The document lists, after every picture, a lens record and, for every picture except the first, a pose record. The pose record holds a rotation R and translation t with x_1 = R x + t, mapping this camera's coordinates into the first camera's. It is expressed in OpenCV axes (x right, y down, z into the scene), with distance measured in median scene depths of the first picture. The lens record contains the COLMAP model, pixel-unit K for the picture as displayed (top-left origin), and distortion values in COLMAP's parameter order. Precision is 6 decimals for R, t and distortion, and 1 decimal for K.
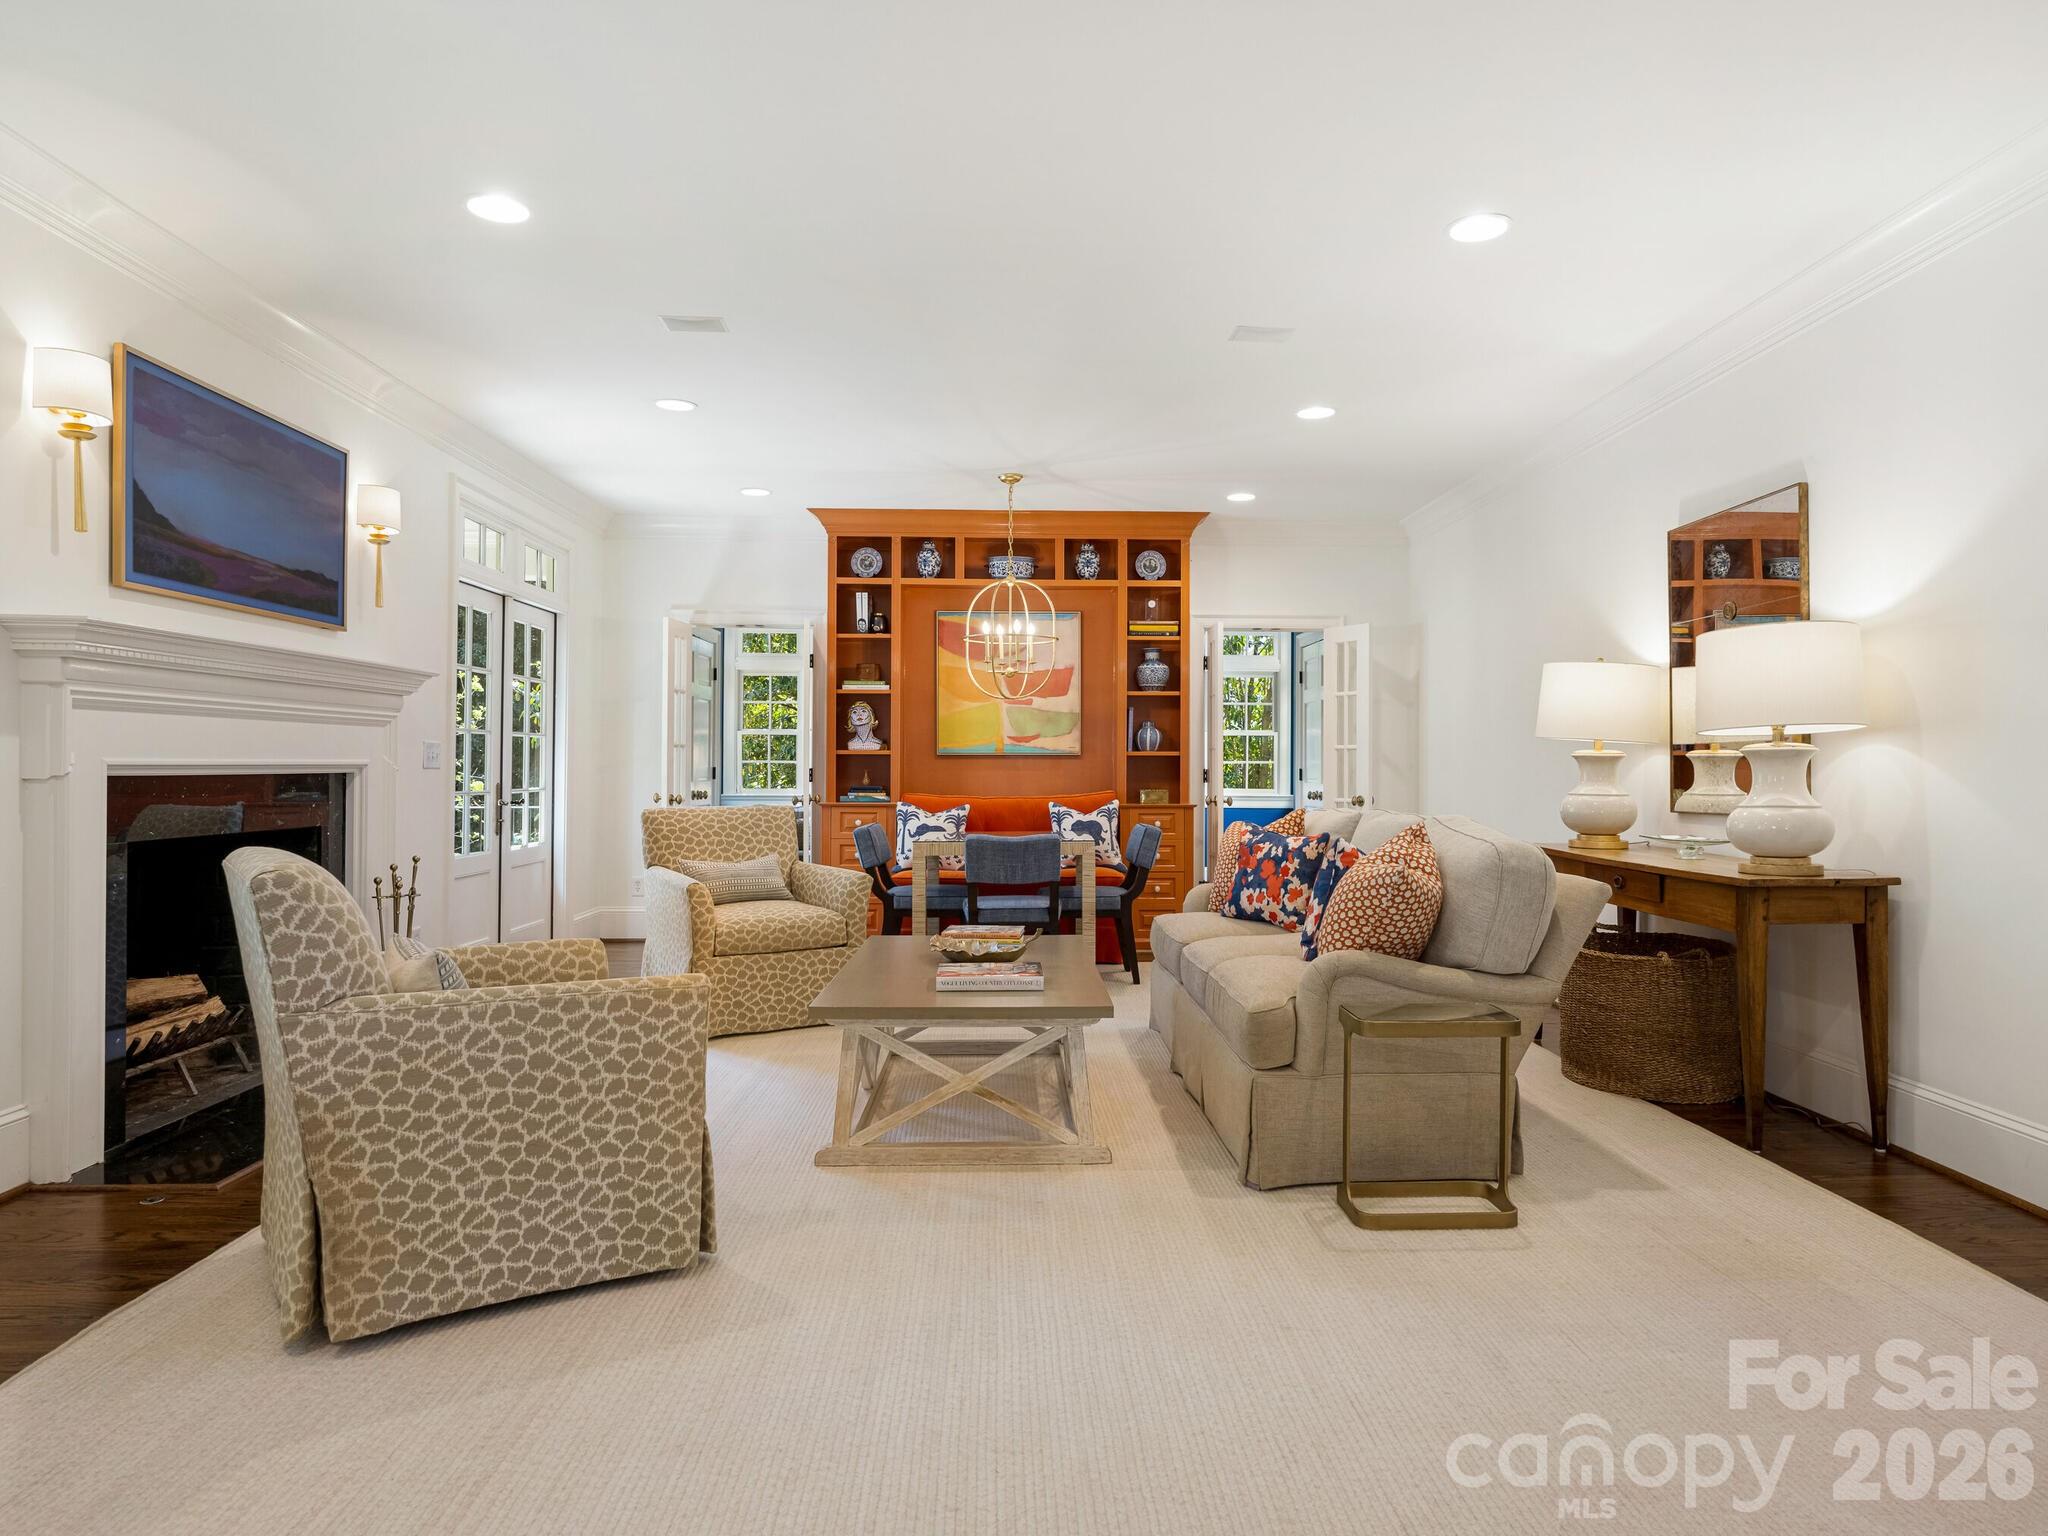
lens RADIAL K [[1270.8, 0, 1017.9], [0, 1270.8, 770.1], [0, 0, 1]] dist [0.000970, 0.001895]
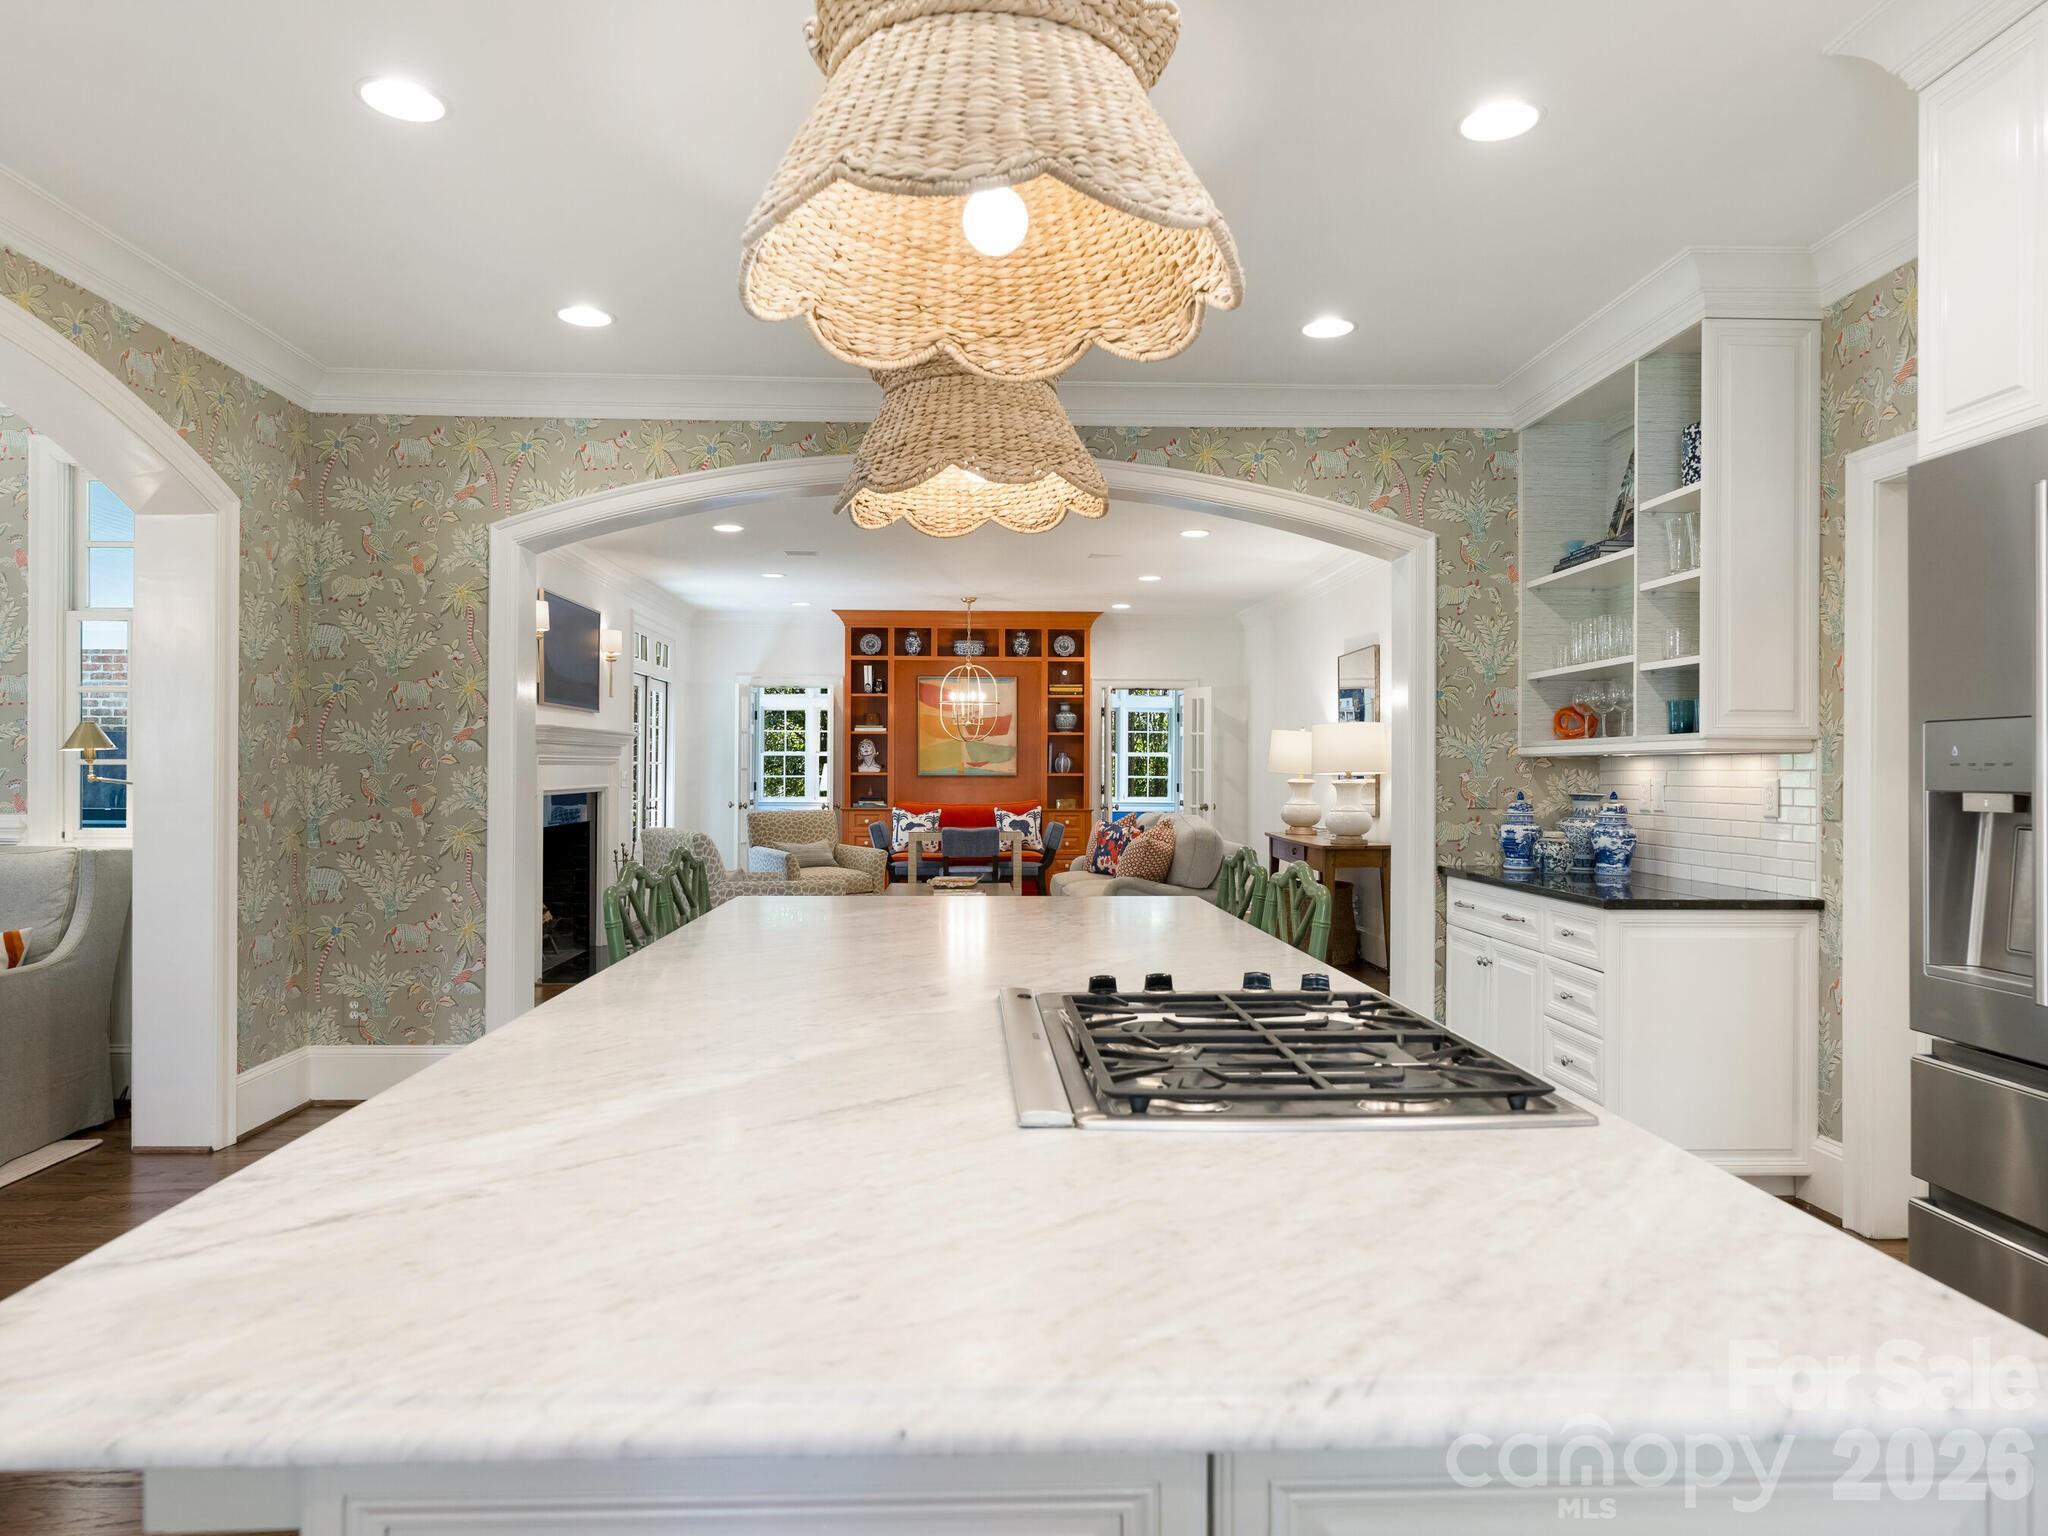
lens RADIAL K [[1270.8, 0, 1017.9], [0, 1270.8, 770.1], [0, 0, 1]] dist [0.000970, 0.001895]
pose [[0.999402, 0.001782, 0.034545, 0.000583], [-0.001672, 0.999993, -0.003208, -0.013670], [-0.034551, 0.003148, 0.999398, -0.477847]]
